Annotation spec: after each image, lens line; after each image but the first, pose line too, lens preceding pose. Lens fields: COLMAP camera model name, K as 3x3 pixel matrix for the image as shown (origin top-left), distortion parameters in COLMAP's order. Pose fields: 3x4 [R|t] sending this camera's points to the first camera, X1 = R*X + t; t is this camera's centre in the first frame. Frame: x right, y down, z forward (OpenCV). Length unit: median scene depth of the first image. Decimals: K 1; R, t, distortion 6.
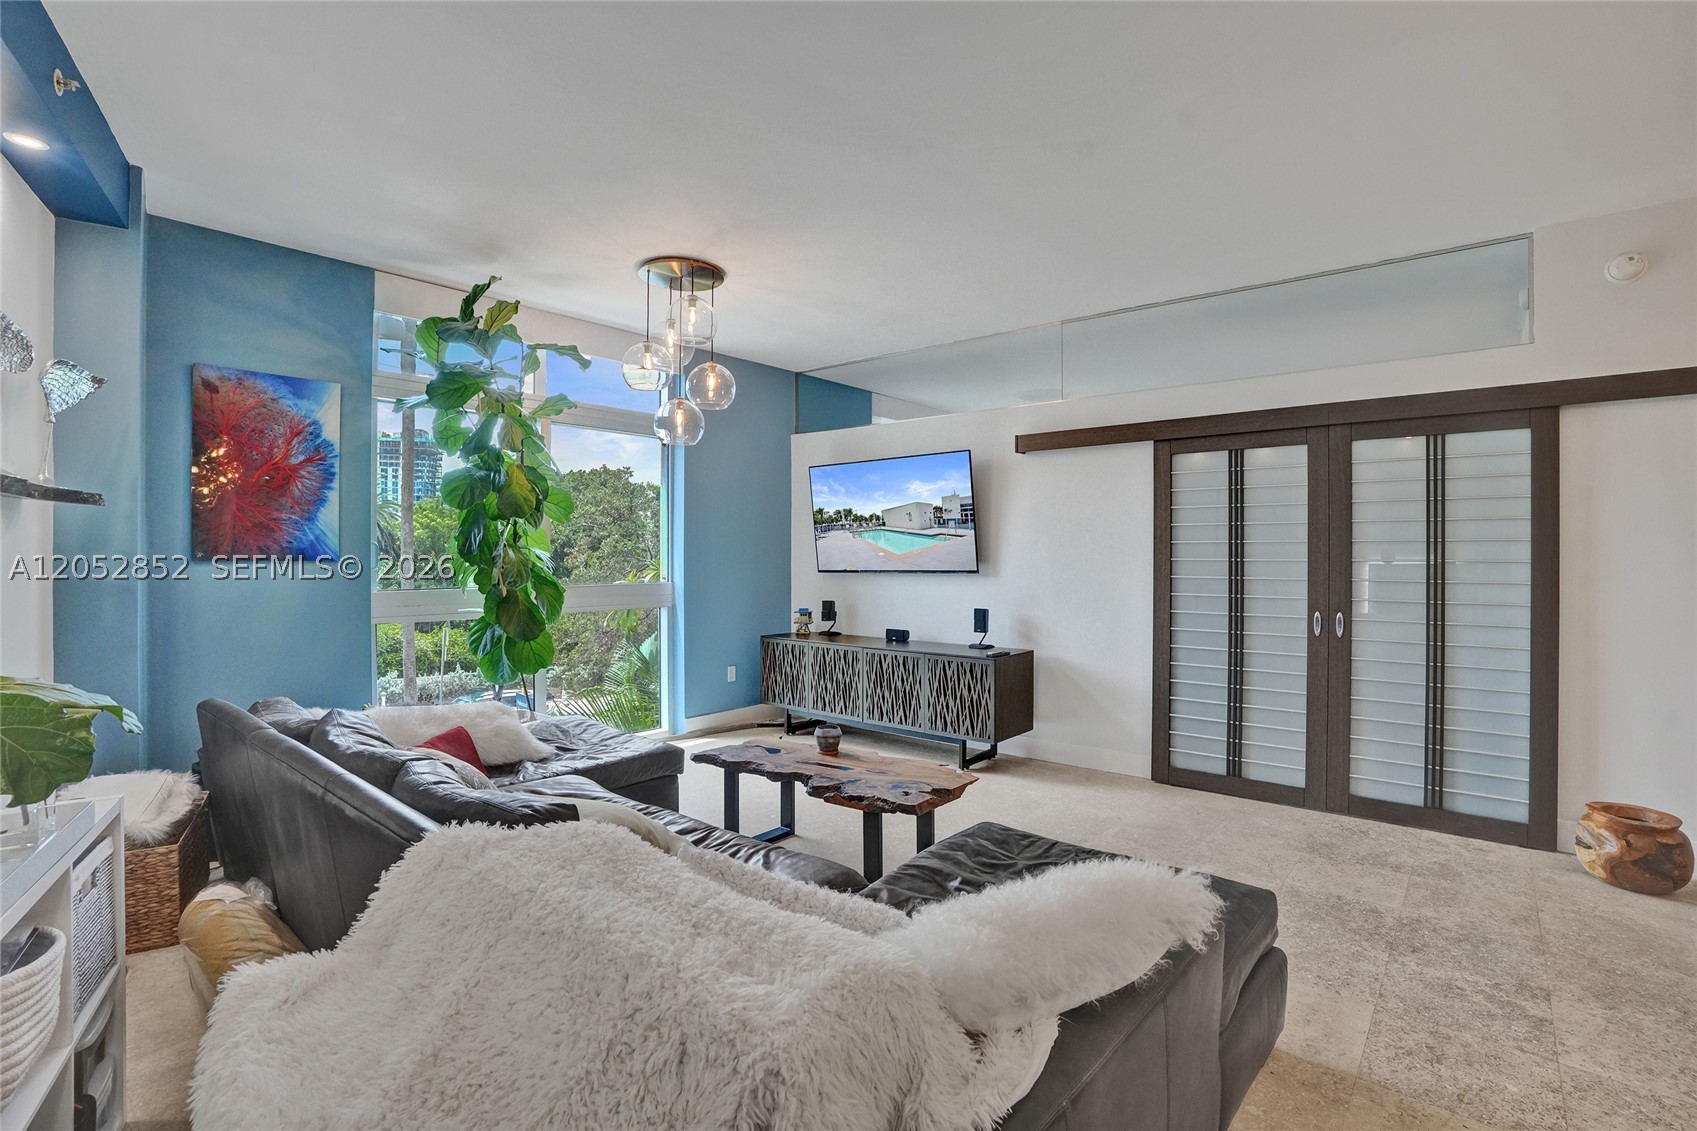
lens RADIAL K [[798.0, 0, 849.3], [0, 798.0, 536.0], [0, 0, 1]] dist [-0.053581, 0.016652]
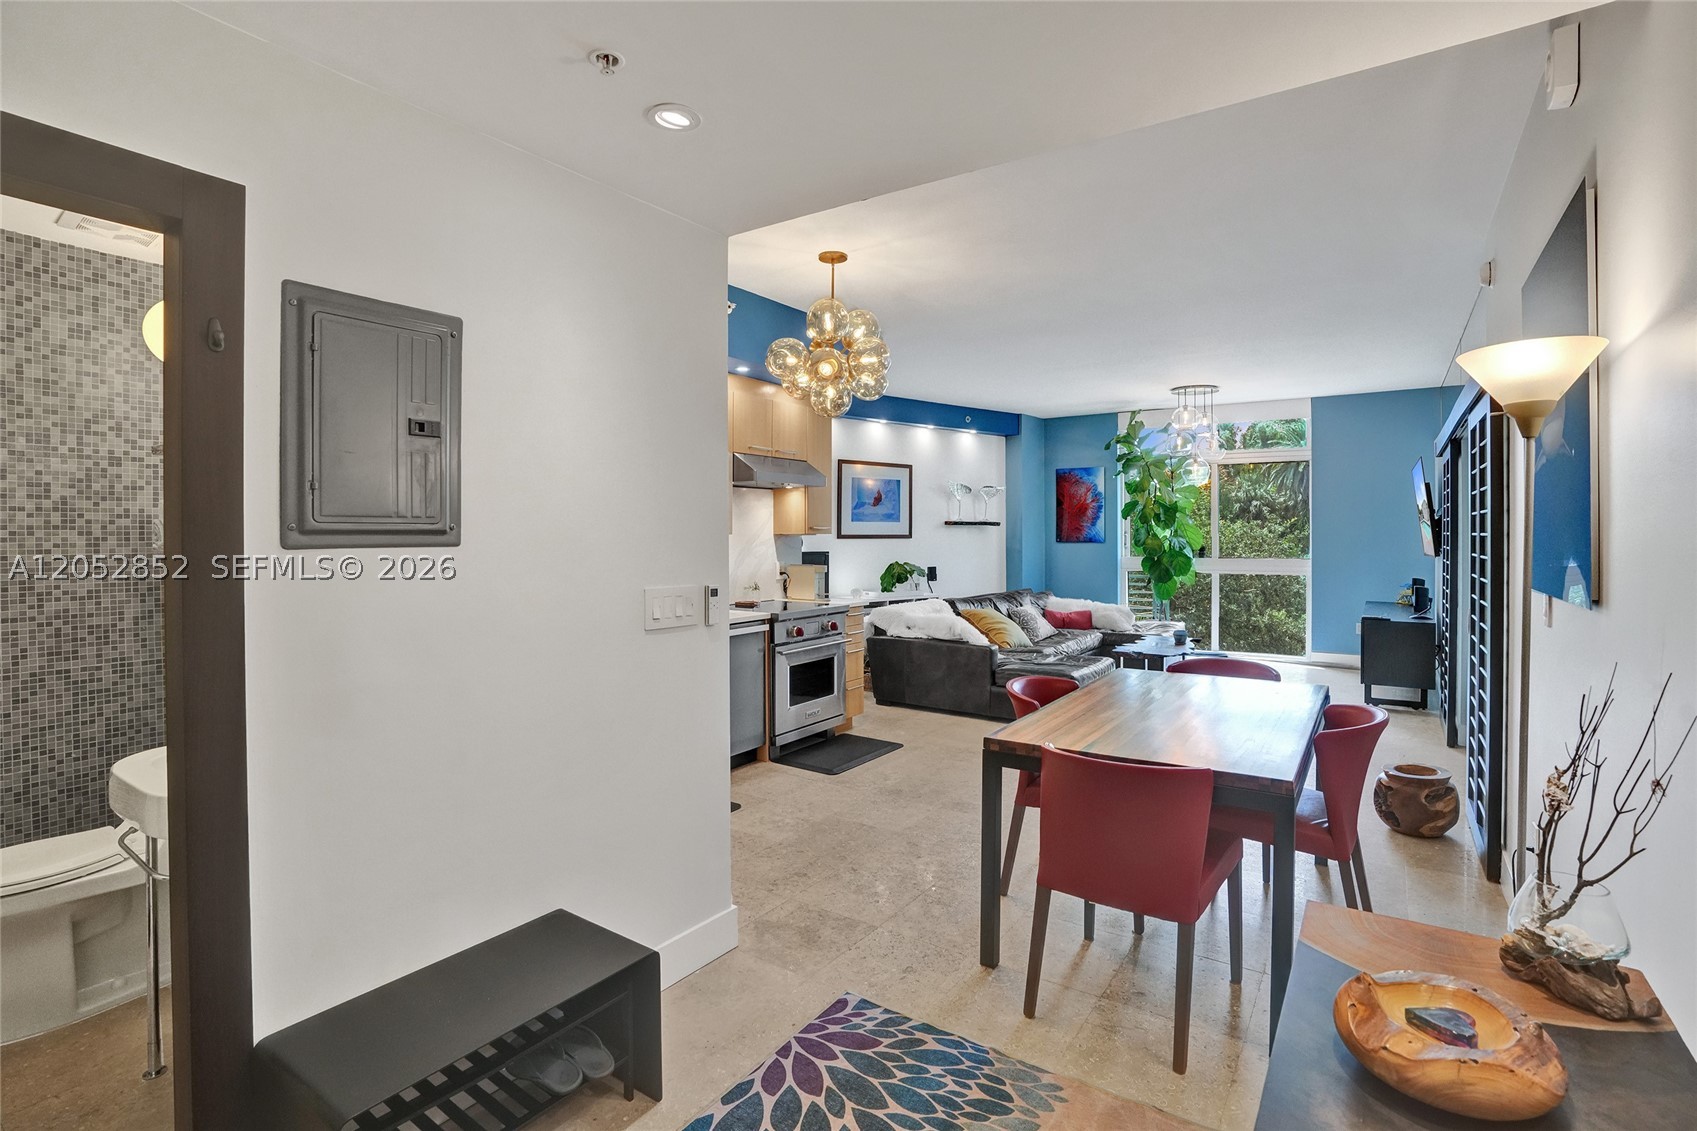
lens RADIAL K [[798.0, 0, 839.0], [0, 798.0, 529.8], [0, 0, 1]] dist [-0.053581, 0.016652]
pose [[0.083643, -0.004386, -0.996486, 1.639217], [0.014608, 0.999888, -0.003174, -0.011131], [0.996389, -0.014291, 0.083697, 0.019299]]
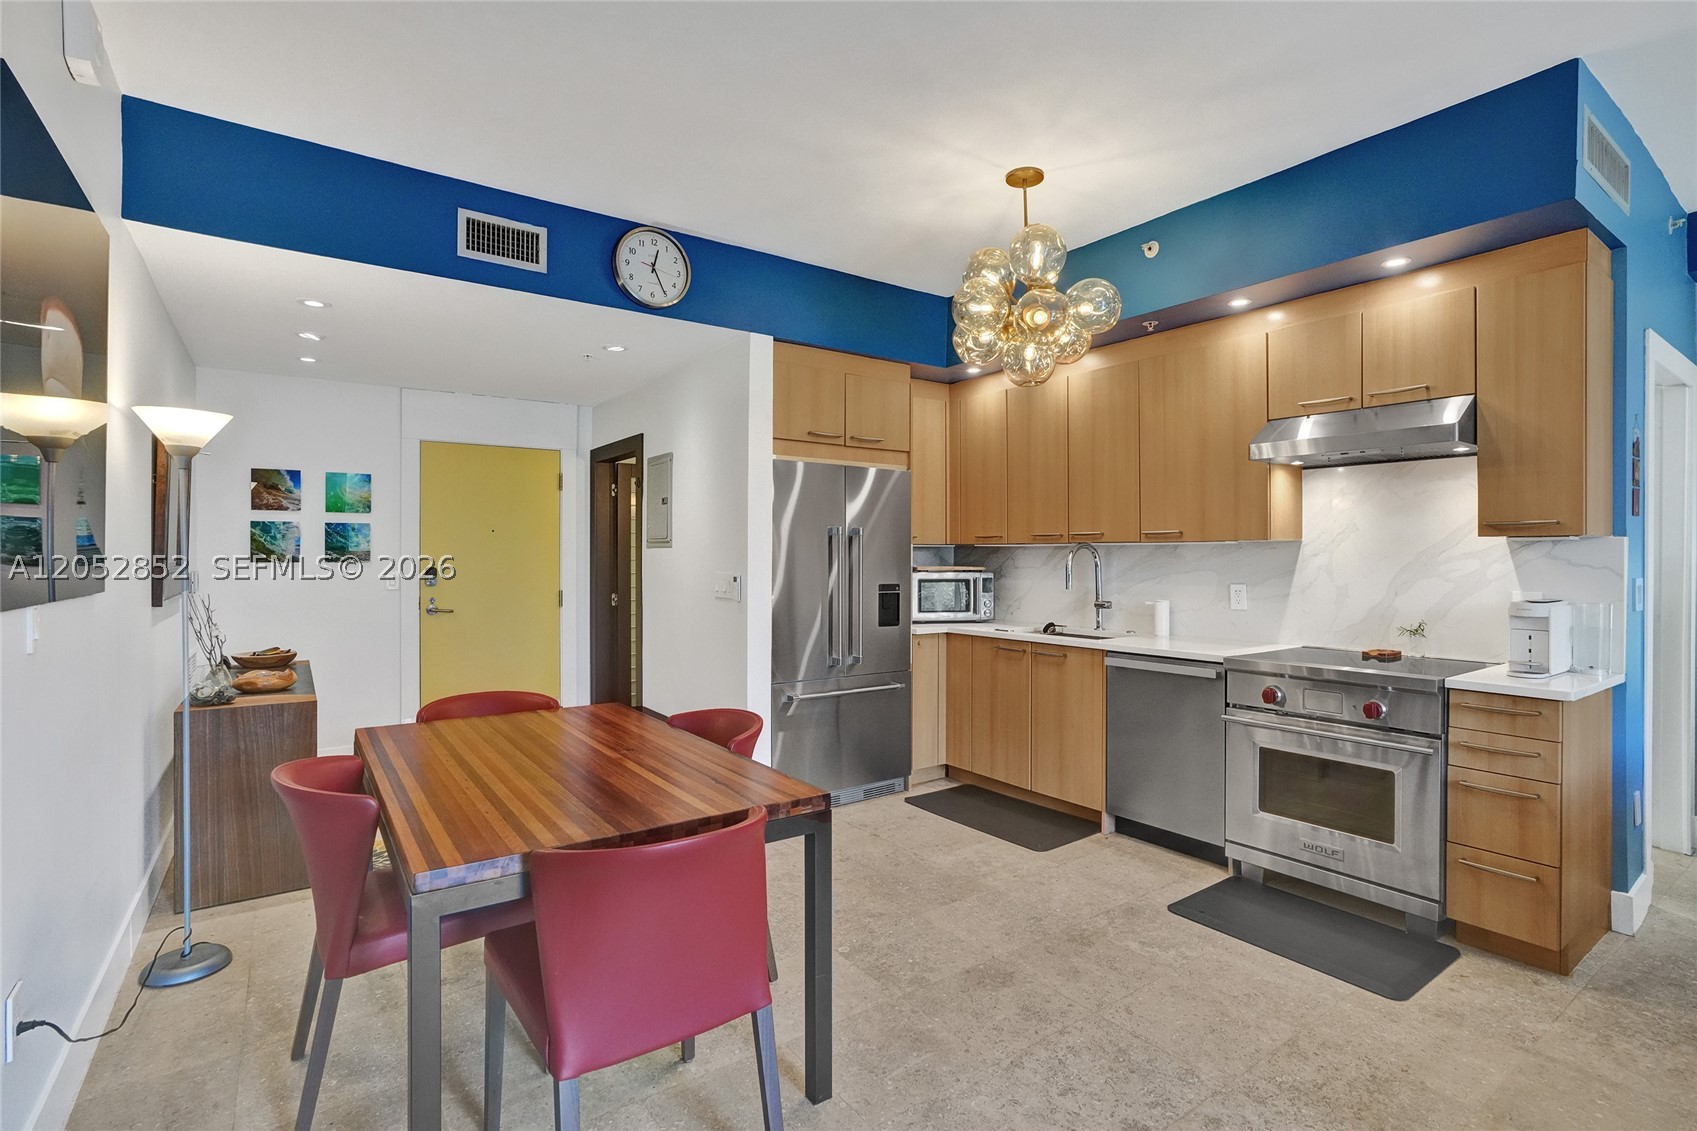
lens RADIAL K [[798.0, 0, 878.7], [0, 798.0, 559.2], [0, 0, 1]] dist [-0.053581, 0.016652]
pose [[-0.974437, -0.002155, 0.224653, 0.590714], [-0.005033, 0.999912, -0.012237, 0.022343], [-0.224607, -0.013055, -0.974362, 0.885705]]
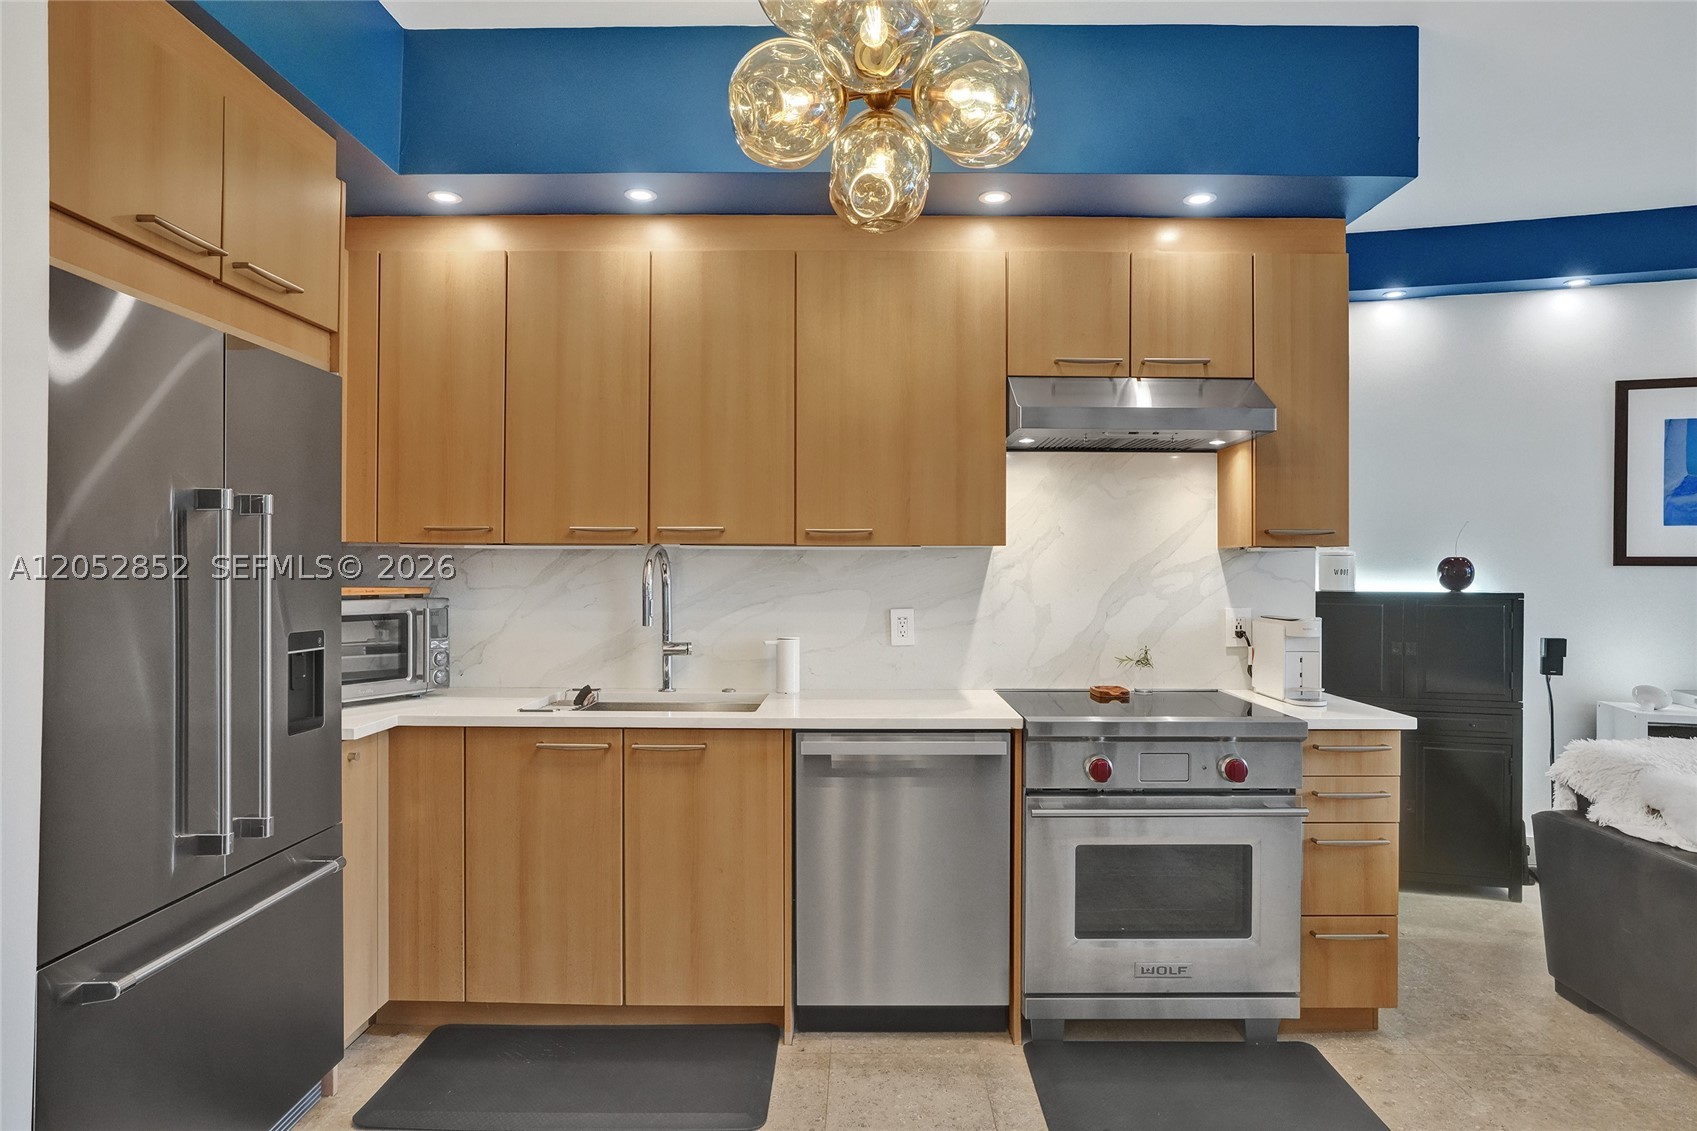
lens RADIAL K [[953.1, 0, 846.5], [0, 953.1, 569.6], [0, 0, 1]] dist [-0.020476, 0.004224]
pose [[-0.774110, -0.004051, -0.633039, 0.927512], [0.007749, 0.999844, -0.015873, 0.018148], [0.633004, -0.017193, -0.773958, 0.445852]]
